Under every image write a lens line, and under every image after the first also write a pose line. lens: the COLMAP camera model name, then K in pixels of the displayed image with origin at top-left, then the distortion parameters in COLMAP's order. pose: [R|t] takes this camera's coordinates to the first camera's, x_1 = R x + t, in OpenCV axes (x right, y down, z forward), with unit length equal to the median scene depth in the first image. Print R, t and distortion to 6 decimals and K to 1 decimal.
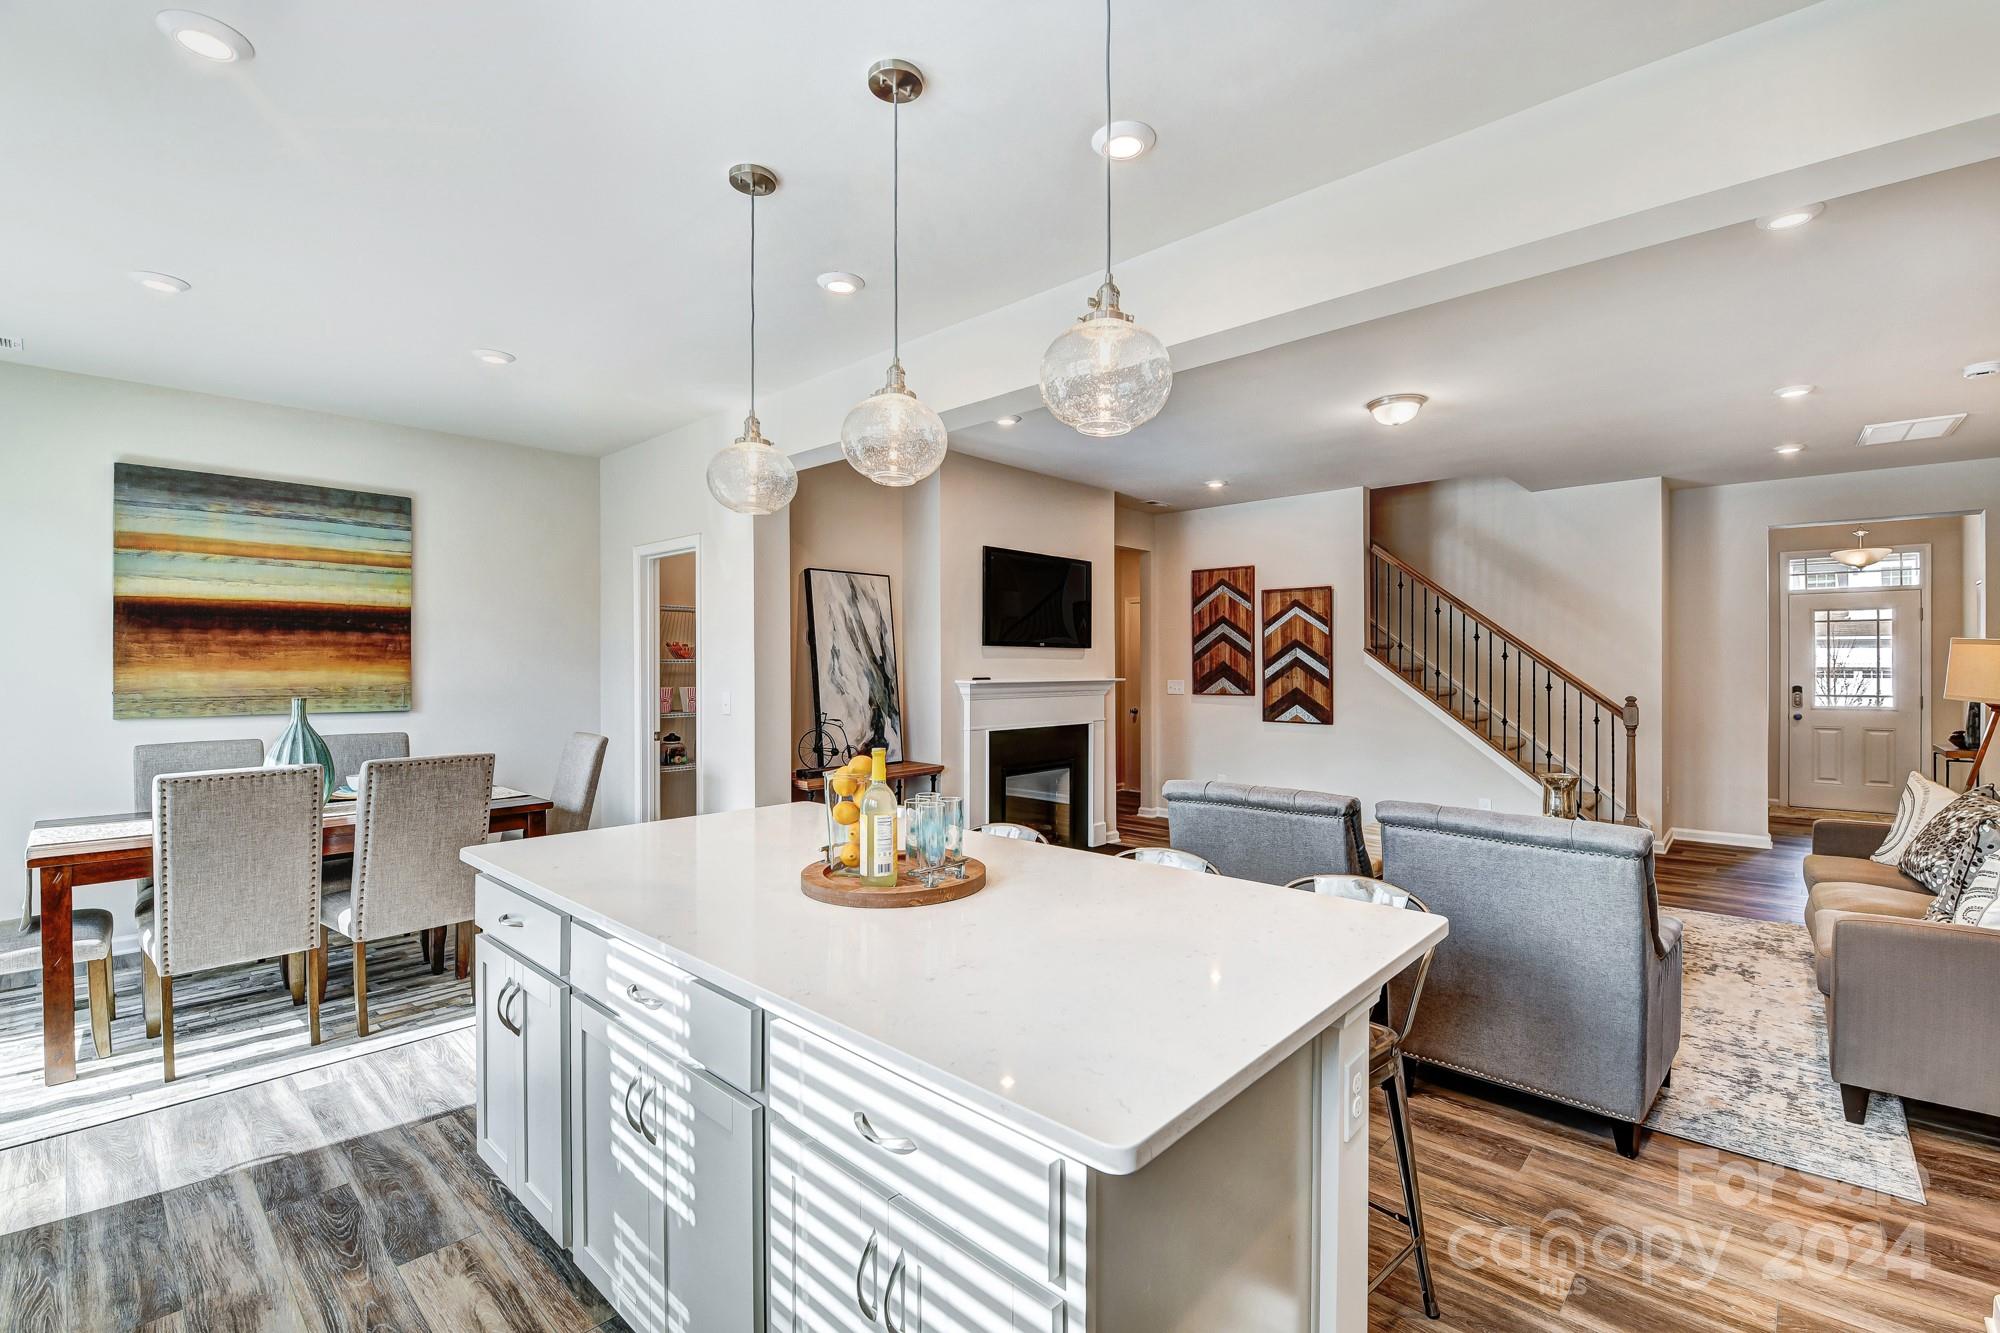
lens RADIAL K [[880.2, 0, 1008.4], [0, 880.2, 665.7], [0, 0, 1]] dist [-0.014125, -0.005347]
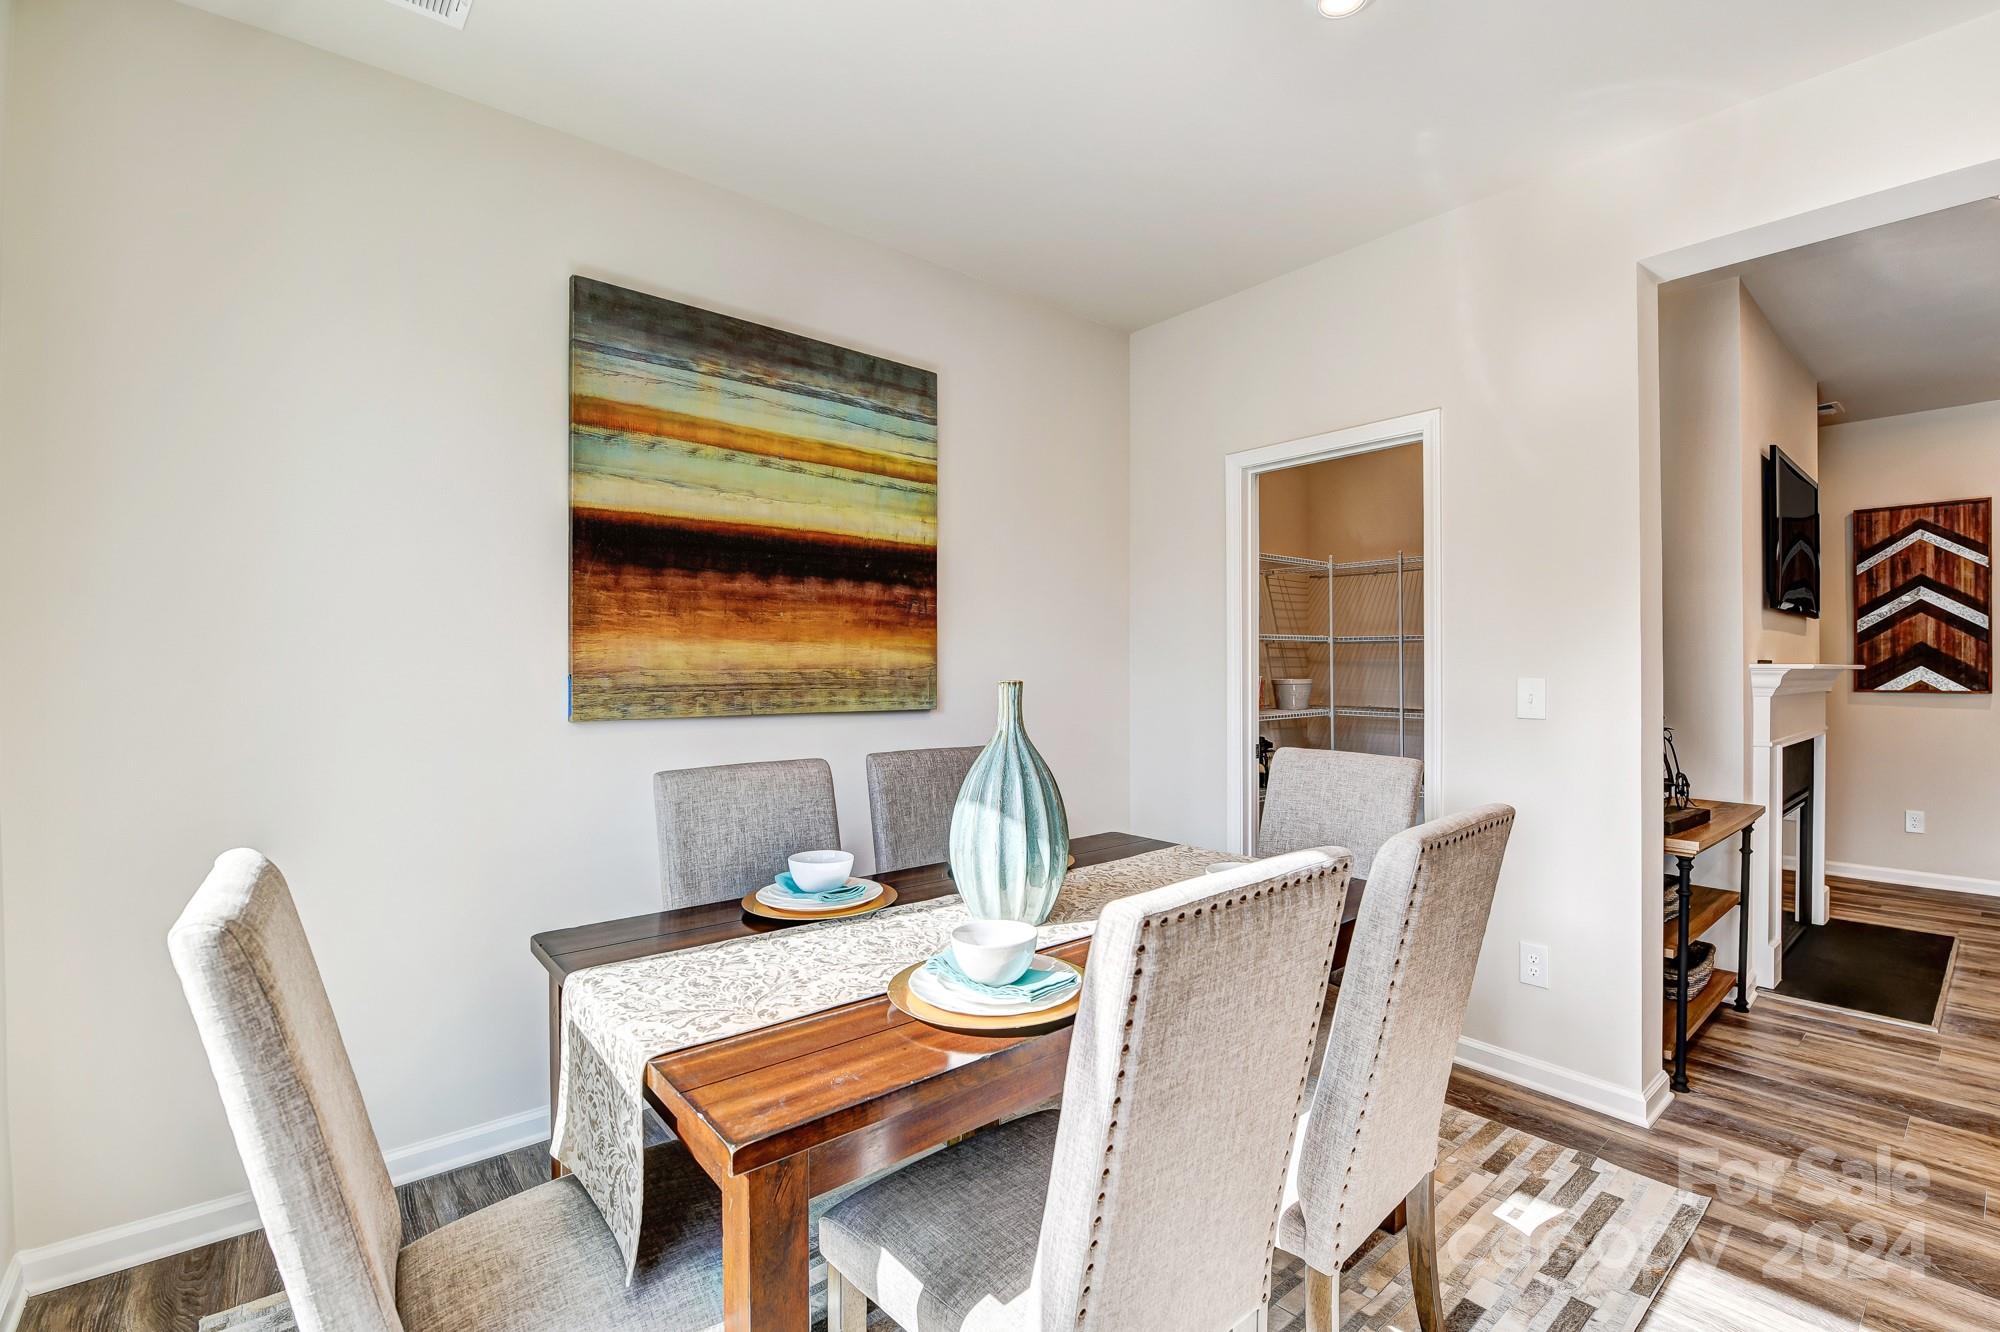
lens RADIAL K [[880.2, 0, 1001.4], [0, 880.2, 667.4], [0, 0, 1]] dist [-0.014125, -0.005347]
pose [[0.991210, -0.000701, -0.132298, -0.527240], [0.000581, 0.999999, -0.000947, 0.020736], [0.132298, 0.000862, 0.991210, 0.356230]]
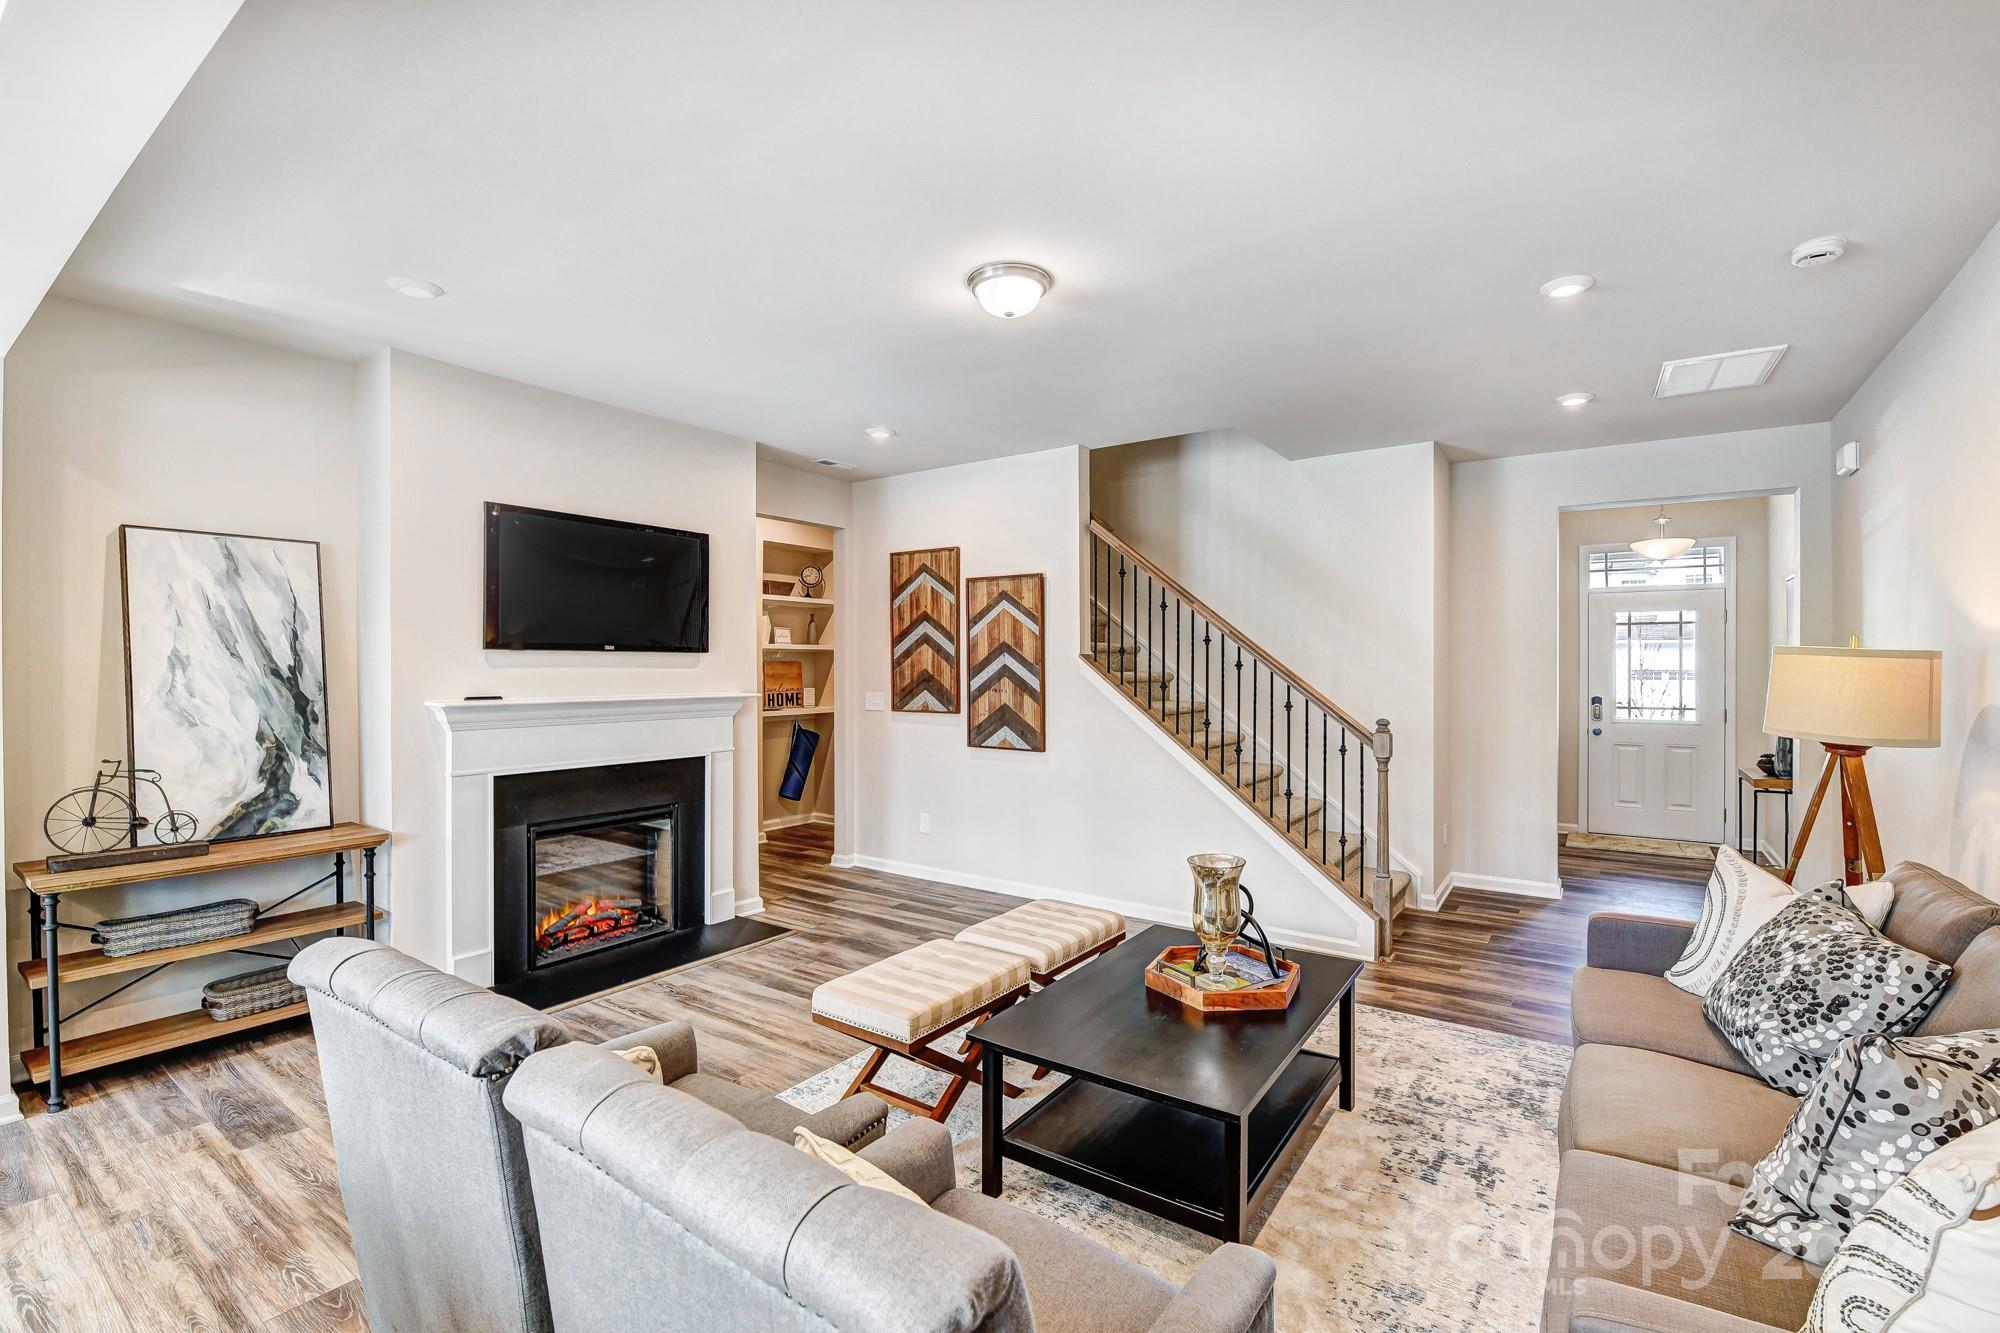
lens RADIAL K [[880.2, 0, 1014.1], [0, 880.2, 667.7], [0, 0, 1]] dist [-0.014125, -0.005347]
pose [[0.990951, 0.000861, 0.134218, 0.309699], [-0.001247, 0.999995, 0.002792, -0.012163], [-0.134215, -0.002934, 0.990948, 0.302667]]
